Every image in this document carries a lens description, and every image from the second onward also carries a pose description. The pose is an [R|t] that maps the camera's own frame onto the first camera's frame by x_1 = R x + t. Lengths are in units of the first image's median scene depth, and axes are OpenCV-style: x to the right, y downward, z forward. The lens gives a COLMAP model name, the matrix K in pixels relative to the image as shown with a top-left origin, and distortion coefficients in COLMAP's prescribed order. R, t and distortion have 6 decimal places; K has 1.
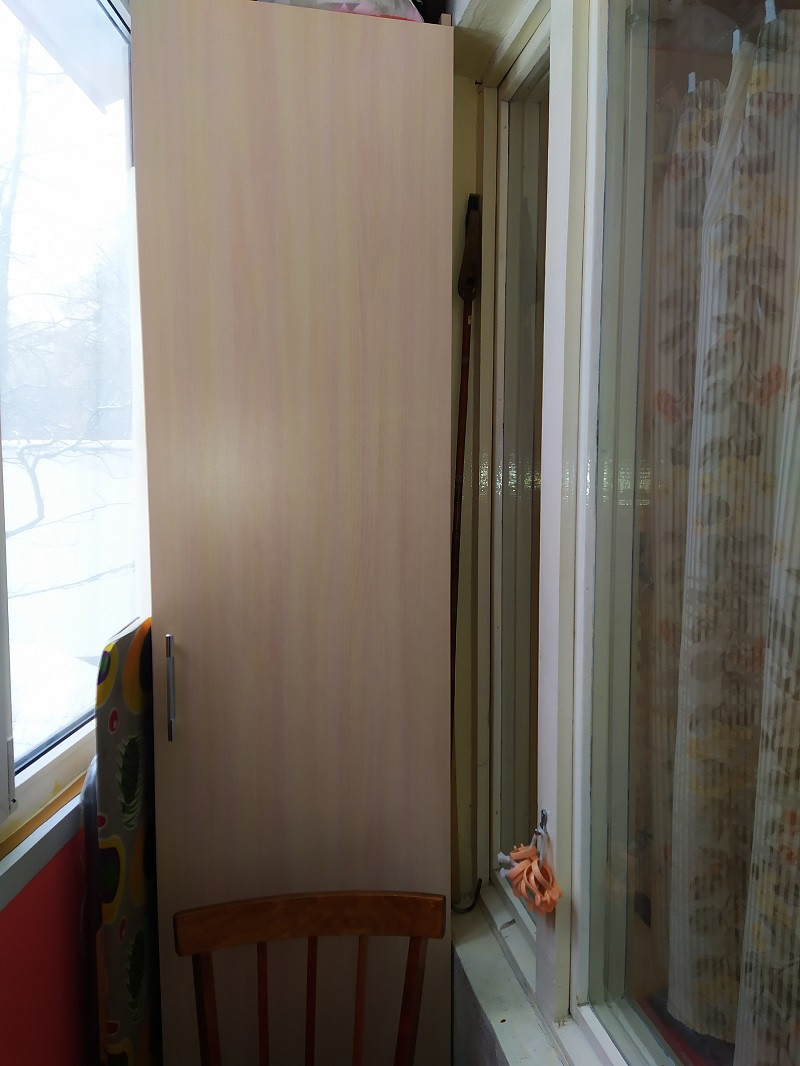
lens RADIAL K [[787.4, 0, 400.5], [0, 787.4, 545.4], [0, 0, 1]] dist [0.125530, -0.171299]
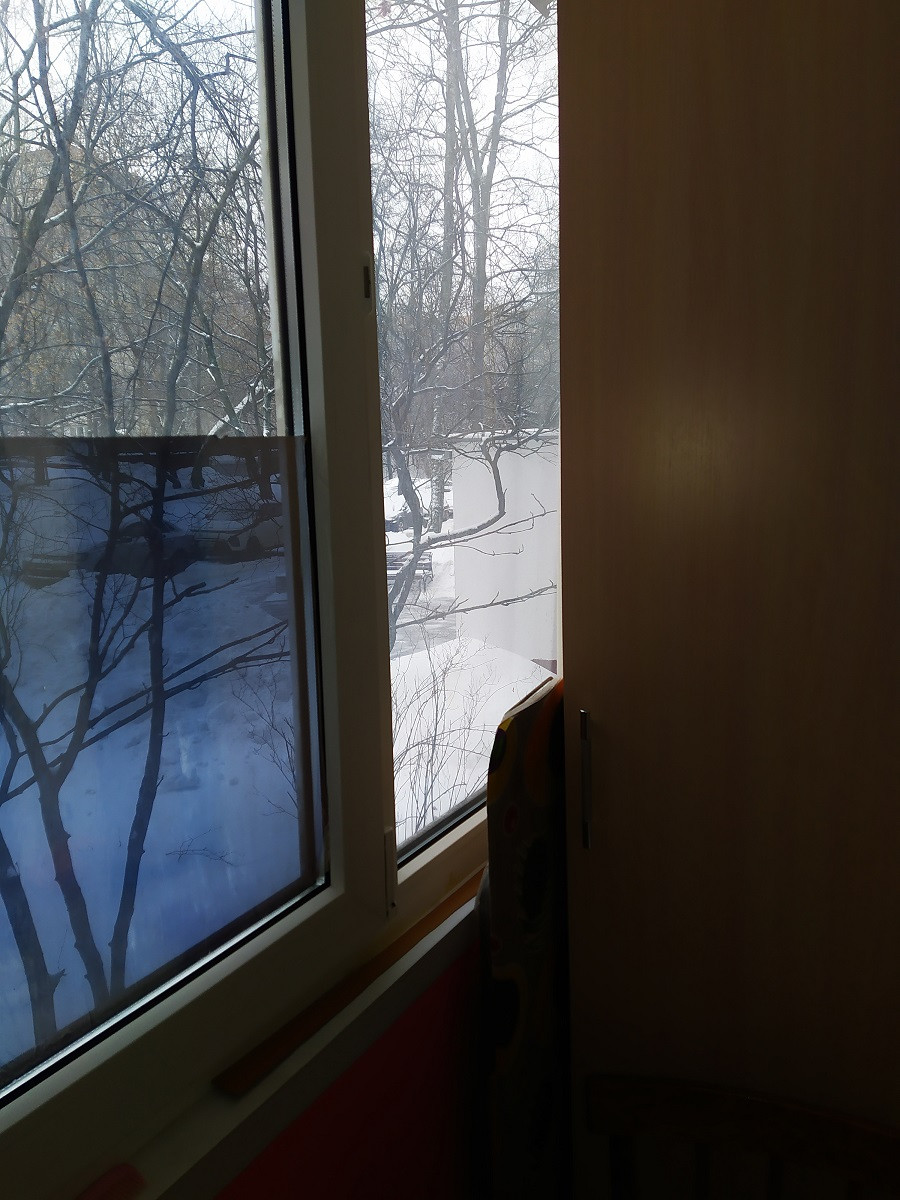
lens RADIAL K [[886.3, 0, 450.6], [0, 886.3, 614.0], [0, 0, 1]] dist [0.125530, -0.171299]
pose [[0.881701, 0.049169, -0.469240, -0.015847], [-0.008997, 0.996126, 0.087473, -0.047472], [0.471723, -0.072903, 0.878728, 0.219448]]
